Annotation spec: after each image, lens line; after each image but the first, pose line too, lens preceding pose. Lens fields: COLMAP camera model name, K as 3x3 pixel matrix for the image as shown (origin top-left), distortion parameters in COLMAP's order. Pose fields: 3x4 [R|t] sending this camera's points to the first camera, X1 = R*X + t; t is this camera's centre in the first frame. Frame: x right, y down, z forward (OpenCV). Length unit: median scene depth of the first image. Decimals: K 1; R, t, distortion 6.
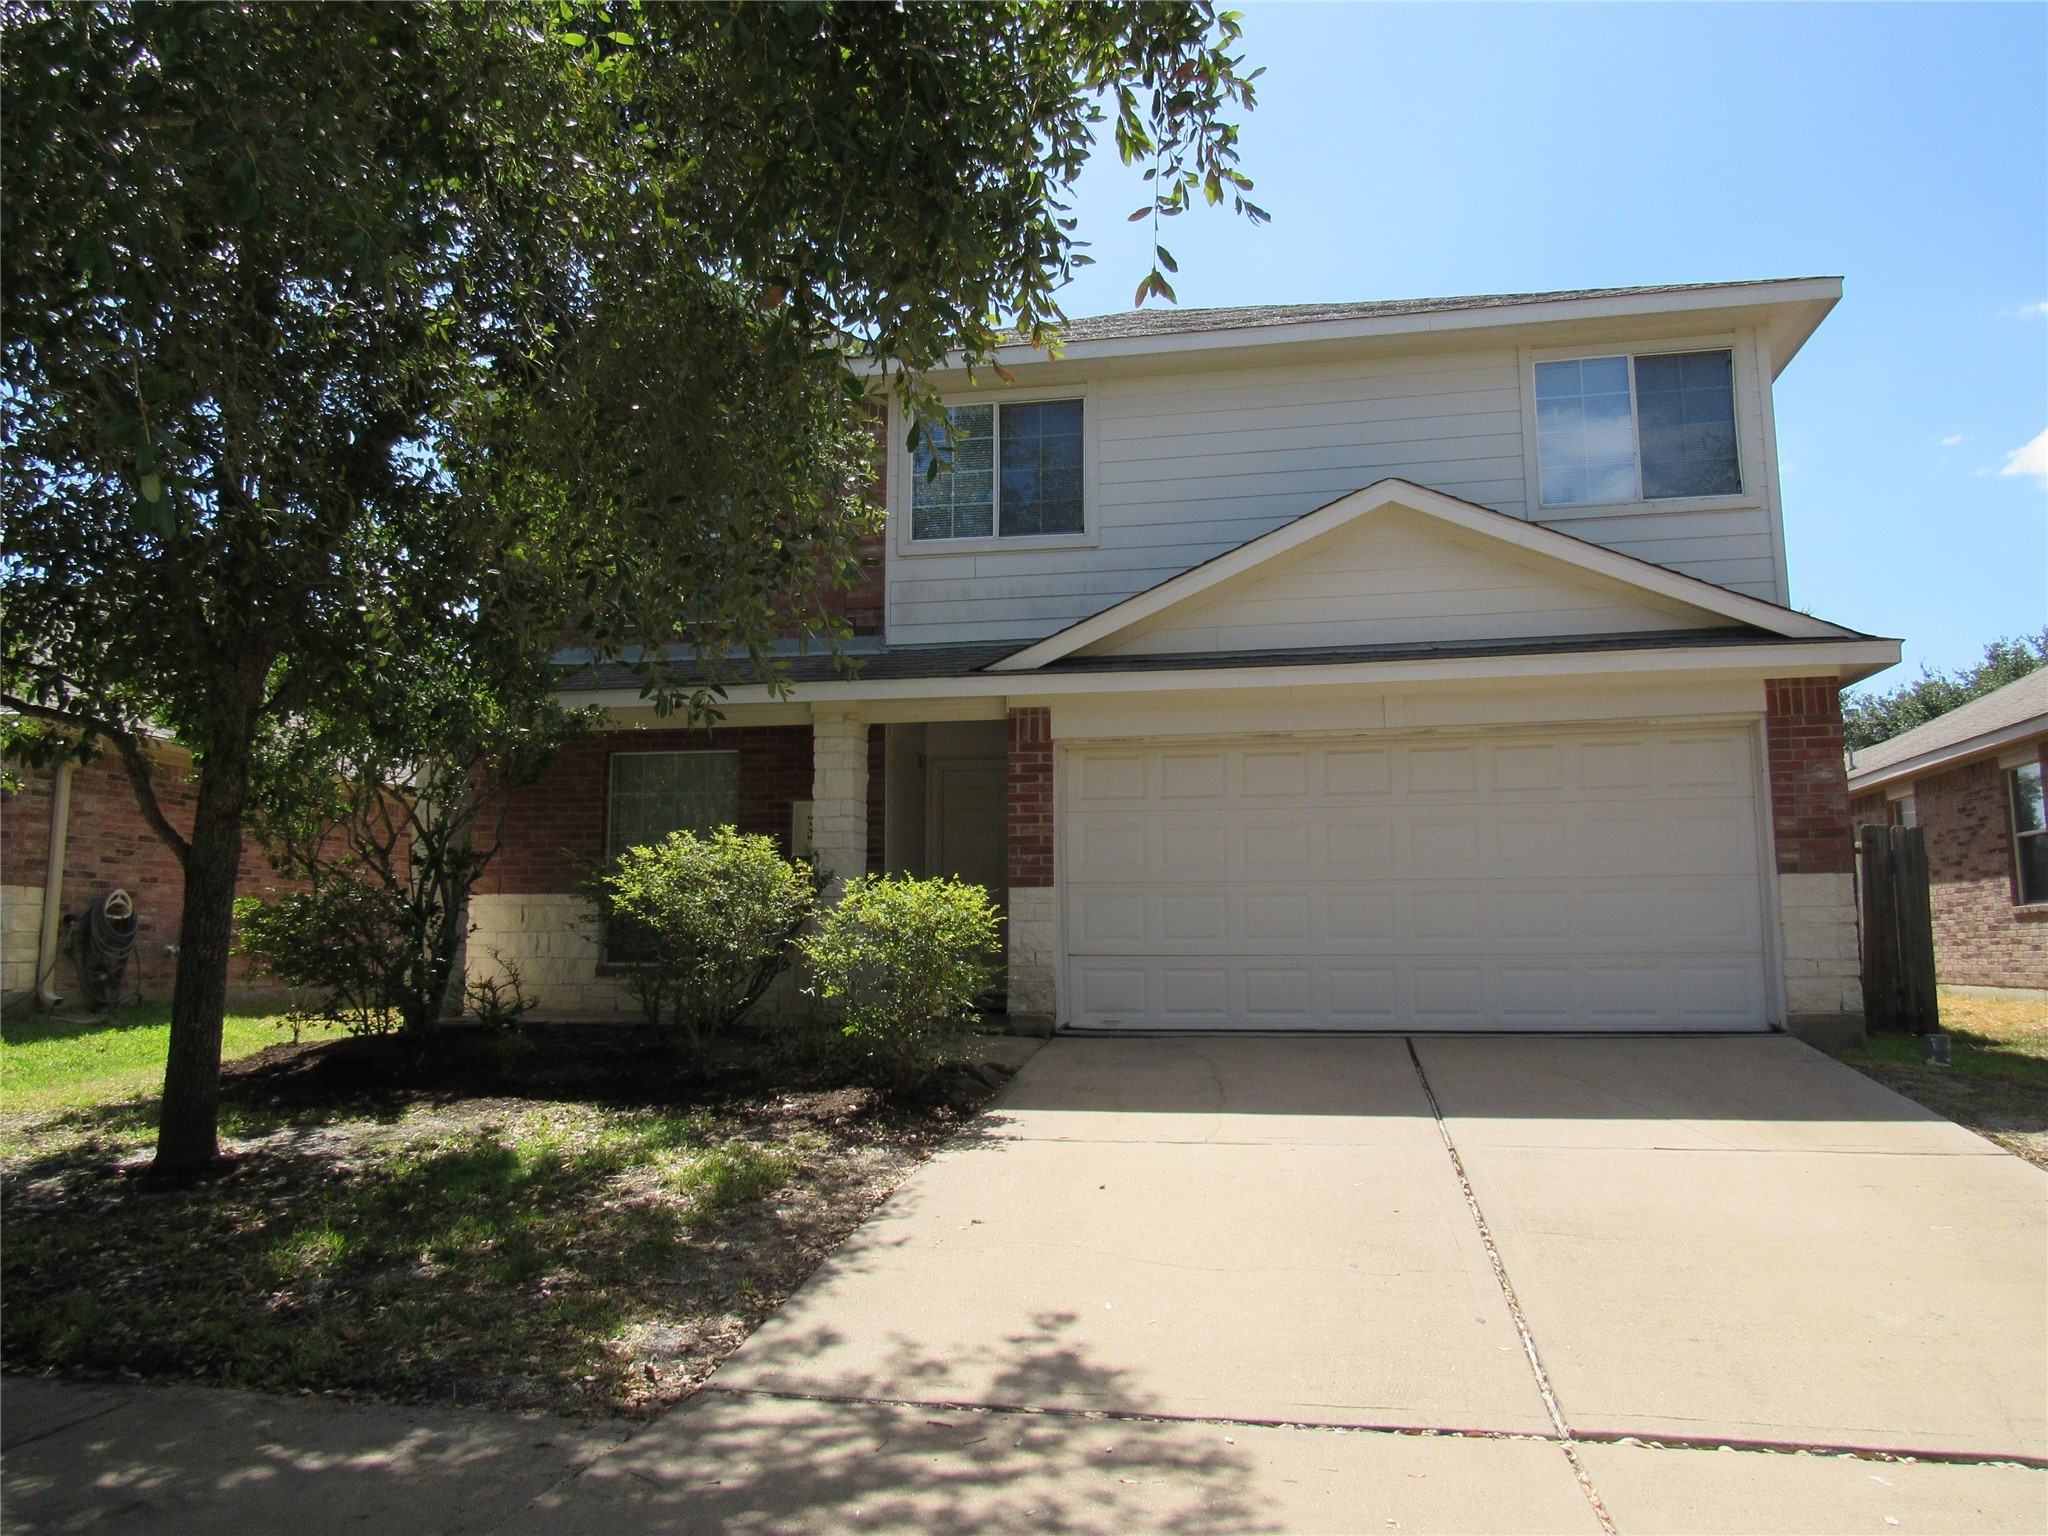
lens RADIAL K [[1468.7, 0, 996.6], [0, 1468.7, 735.7], [0, 0, 1]] dist [-0.053150, 0.027815]
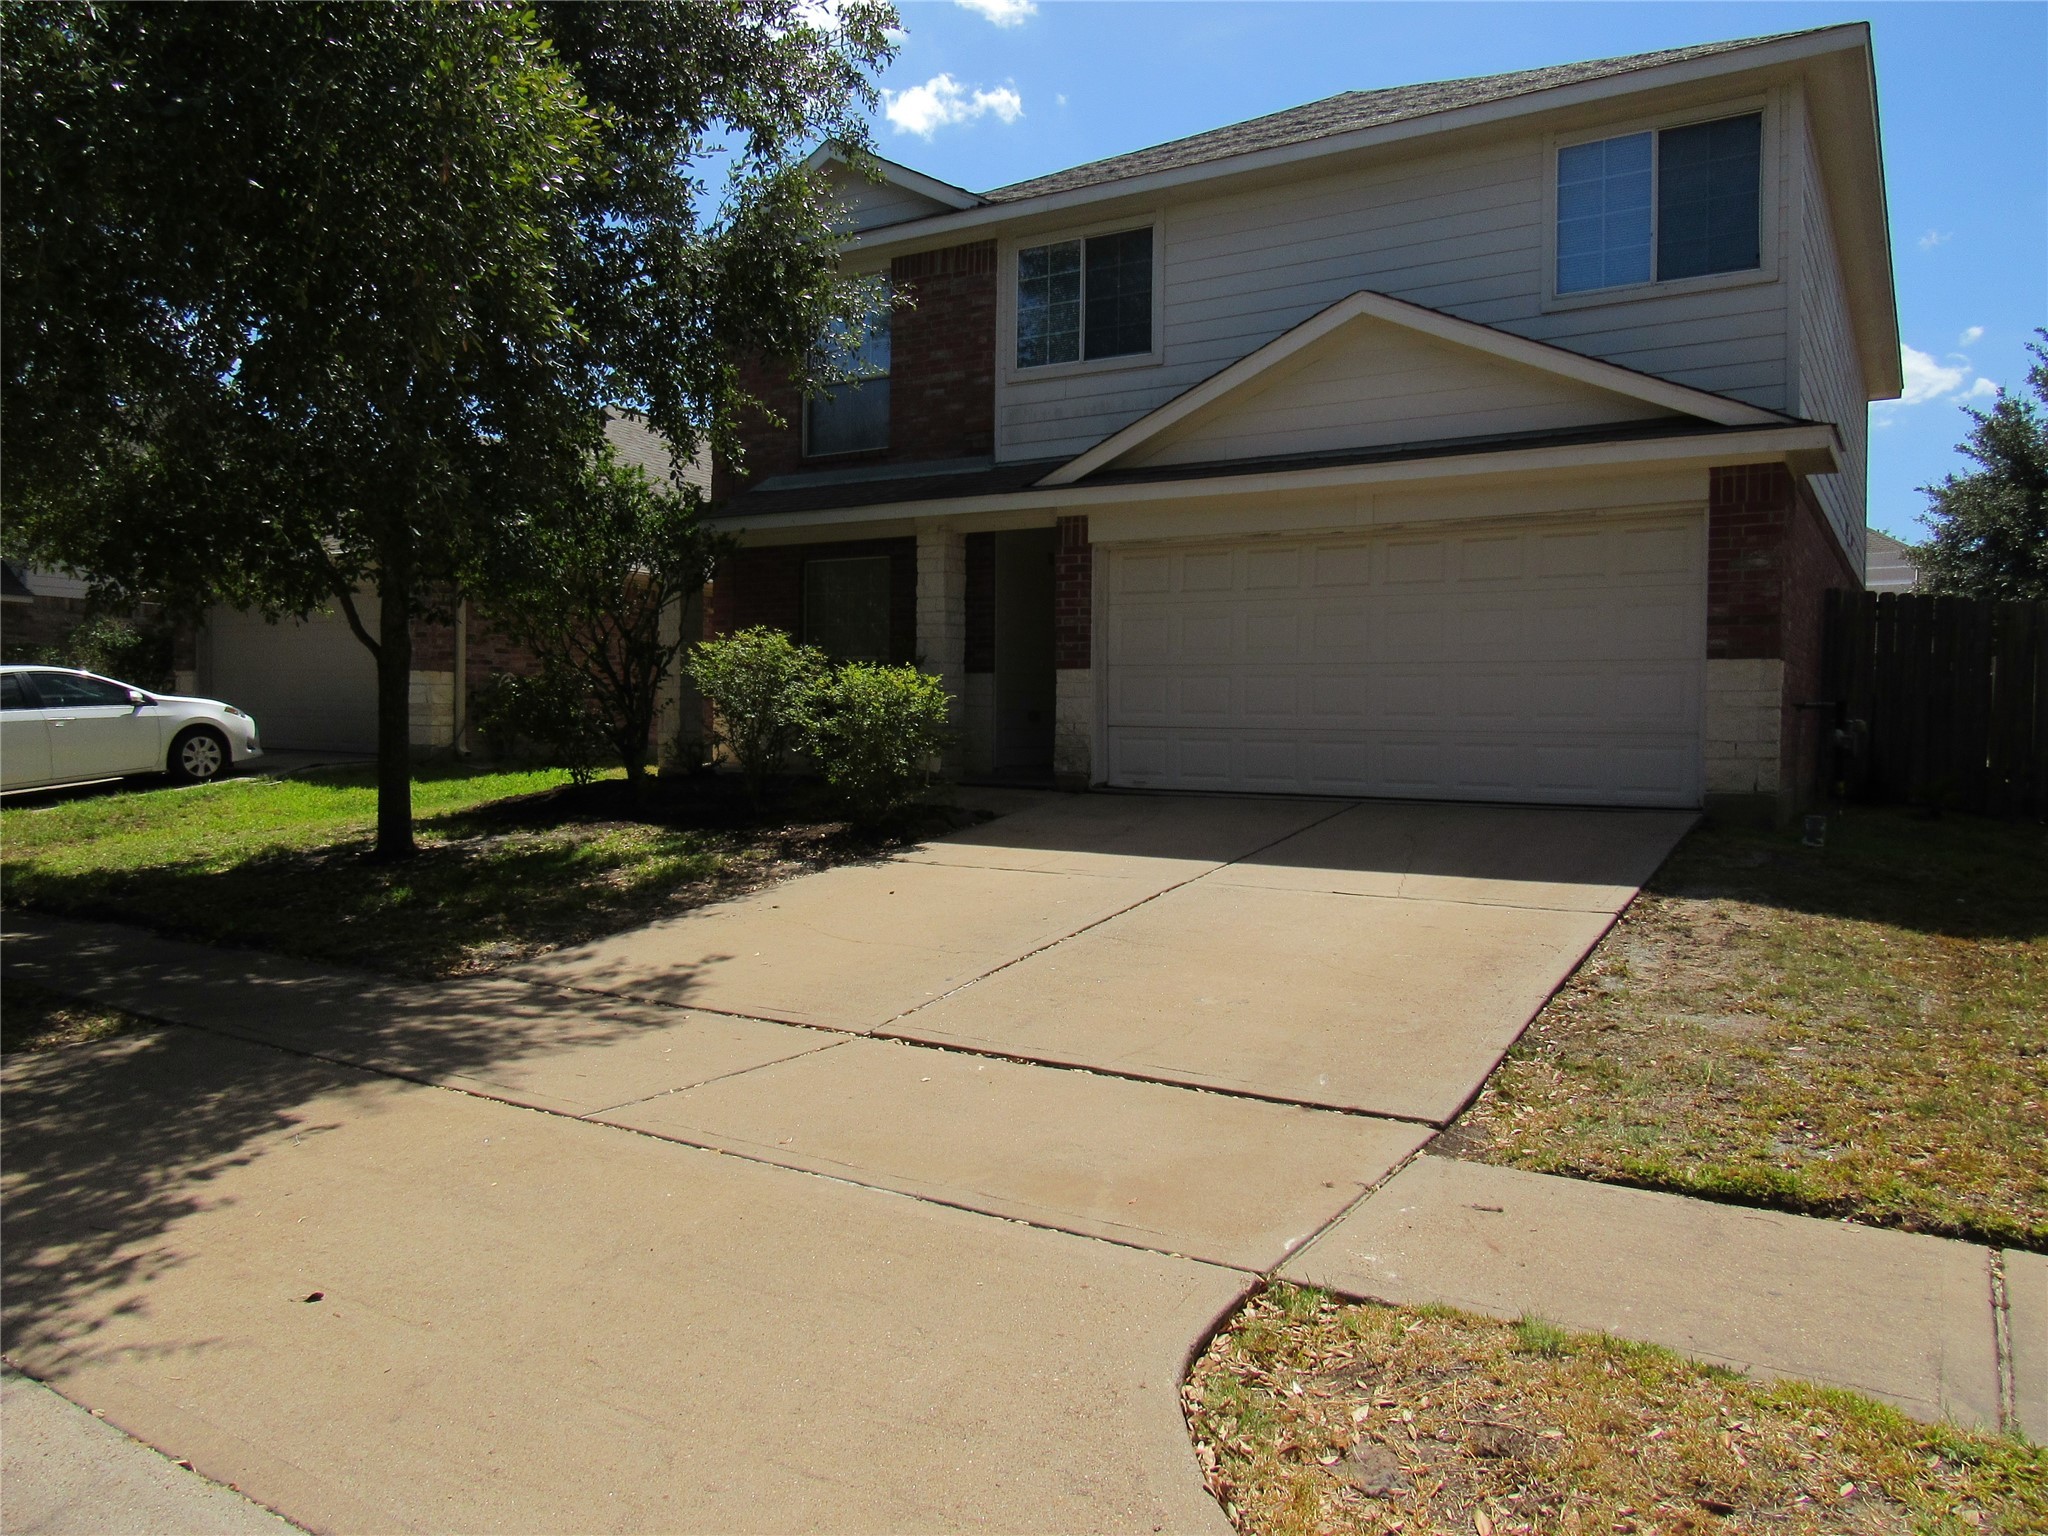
lens RADIAL K [[1468.7, 0, 1020.2], [0, 1468.7, 768.9], [0, 0, 1]] dist [-0.053150, 0.027815]
pose [[0.935515, 0.022581, -0.352564, 0.403113], [0.040221, 0.984659, 0.169789, -0.021035], [0.350990, -0.173020, 0.920256, -0.126173]]
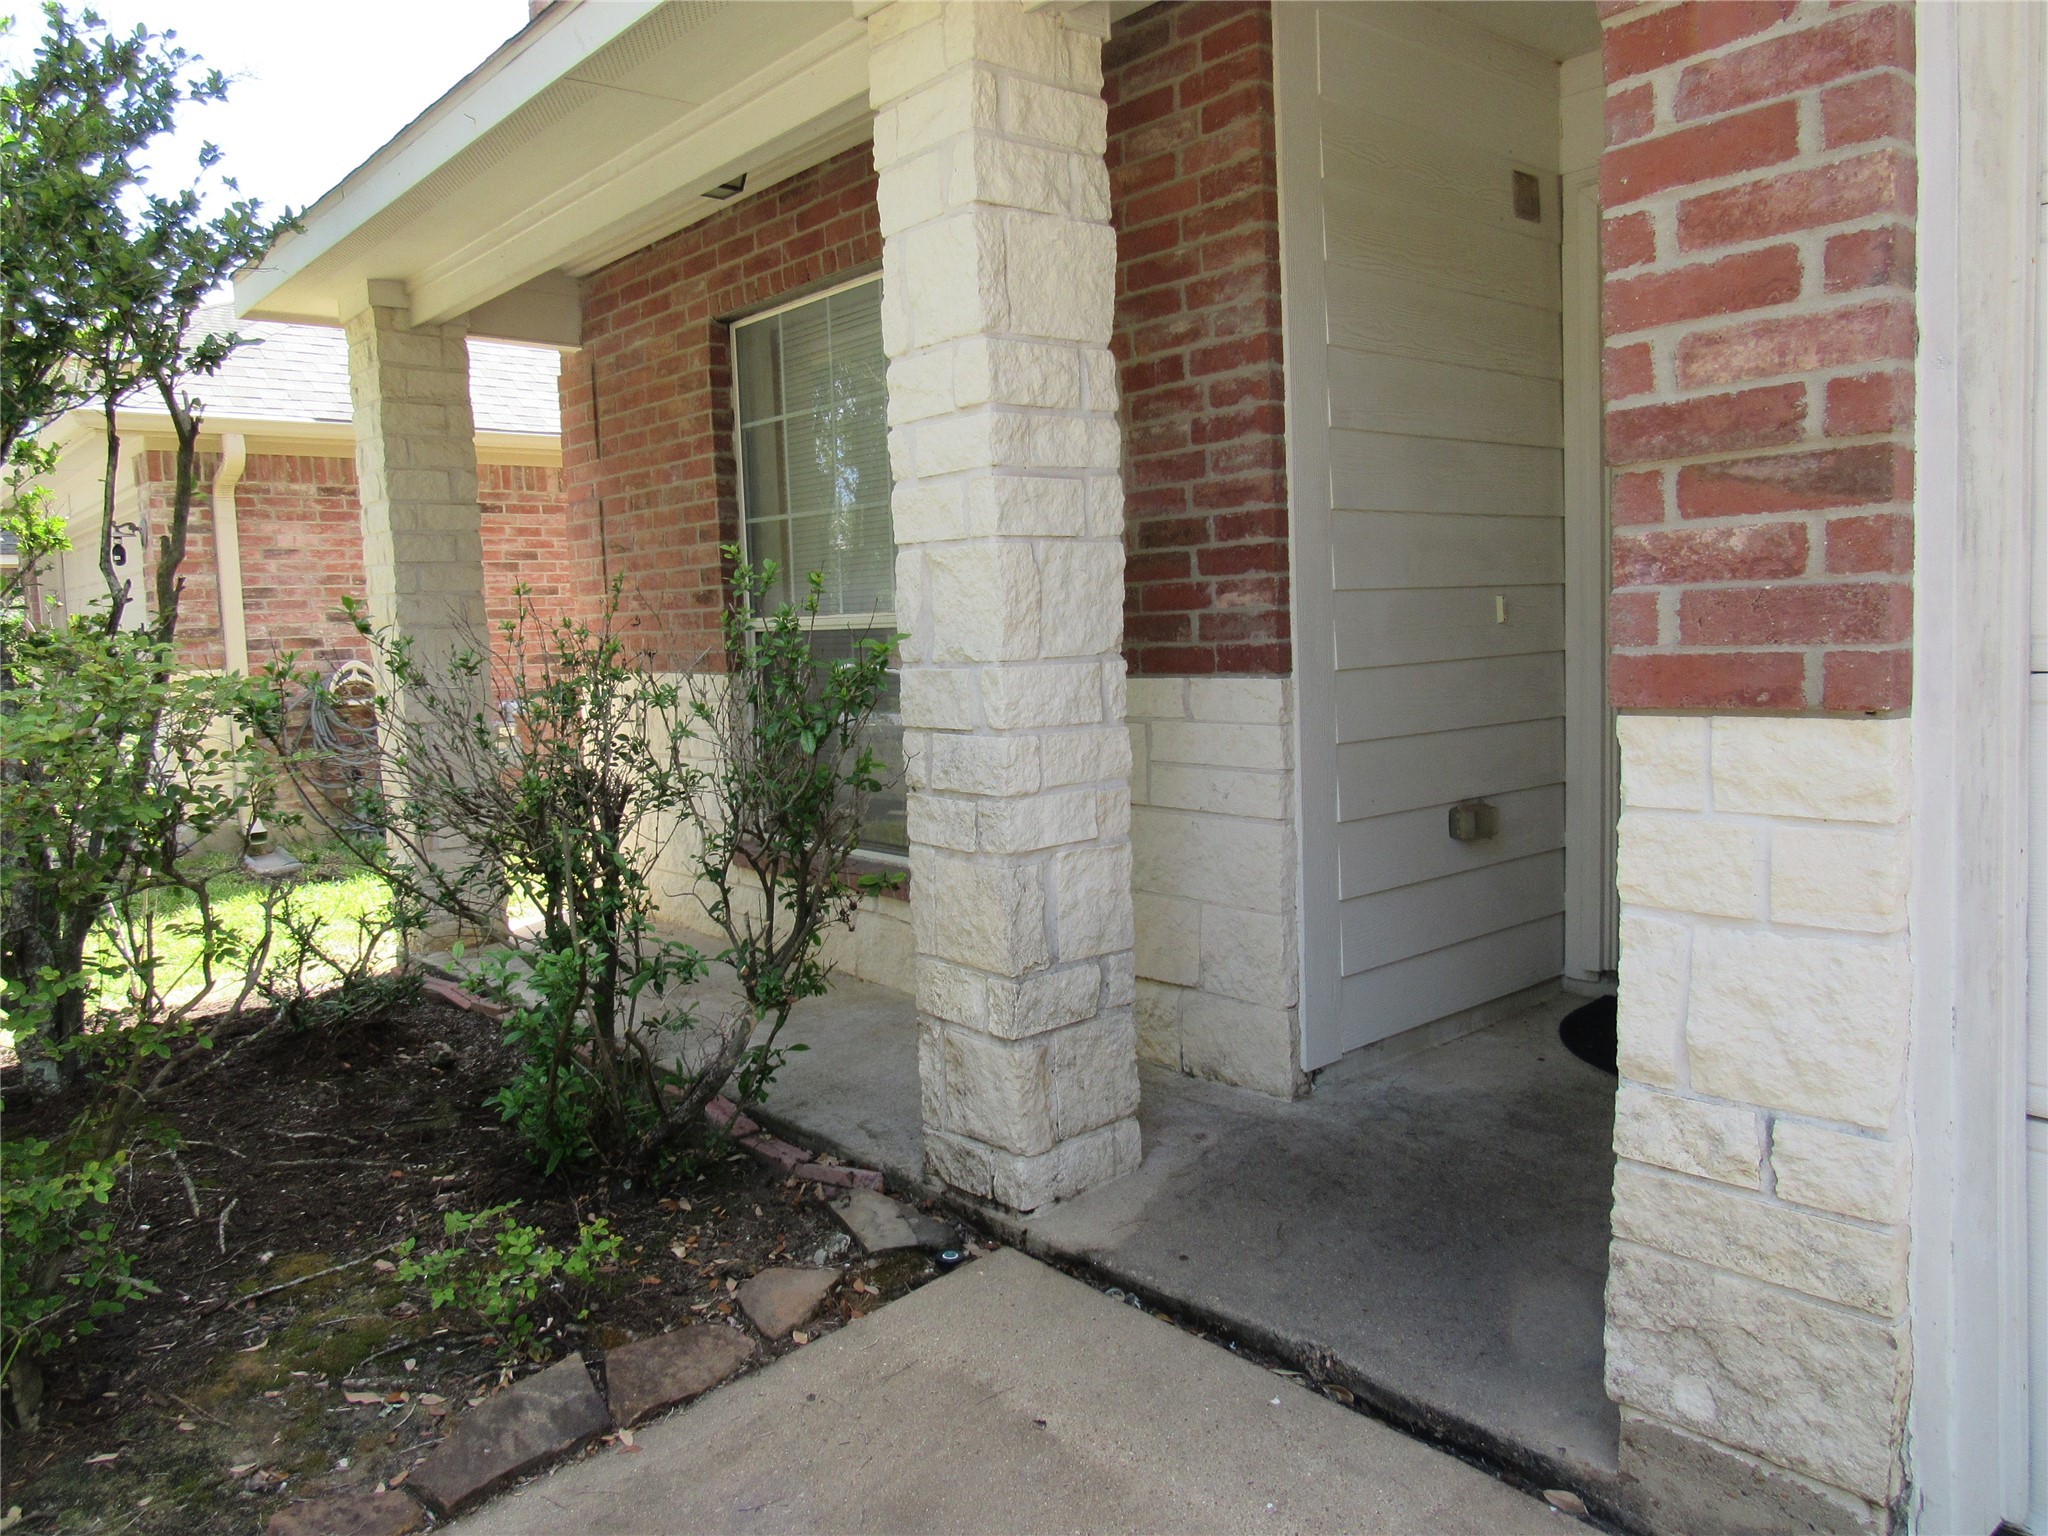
lens RADIAL K [[1468.7, 0, 1022.8], [0, 1468.7, 765.7], [0, 0, 1]] dist [-0.053150, 0.027815]
pose [[0.796684, 0.026341, -0.603822, 0.055597], [0.128873, 0.968671, 0.212292, 0.063754], [0.590497, -0.246946, 0.768330, 0.823025]]
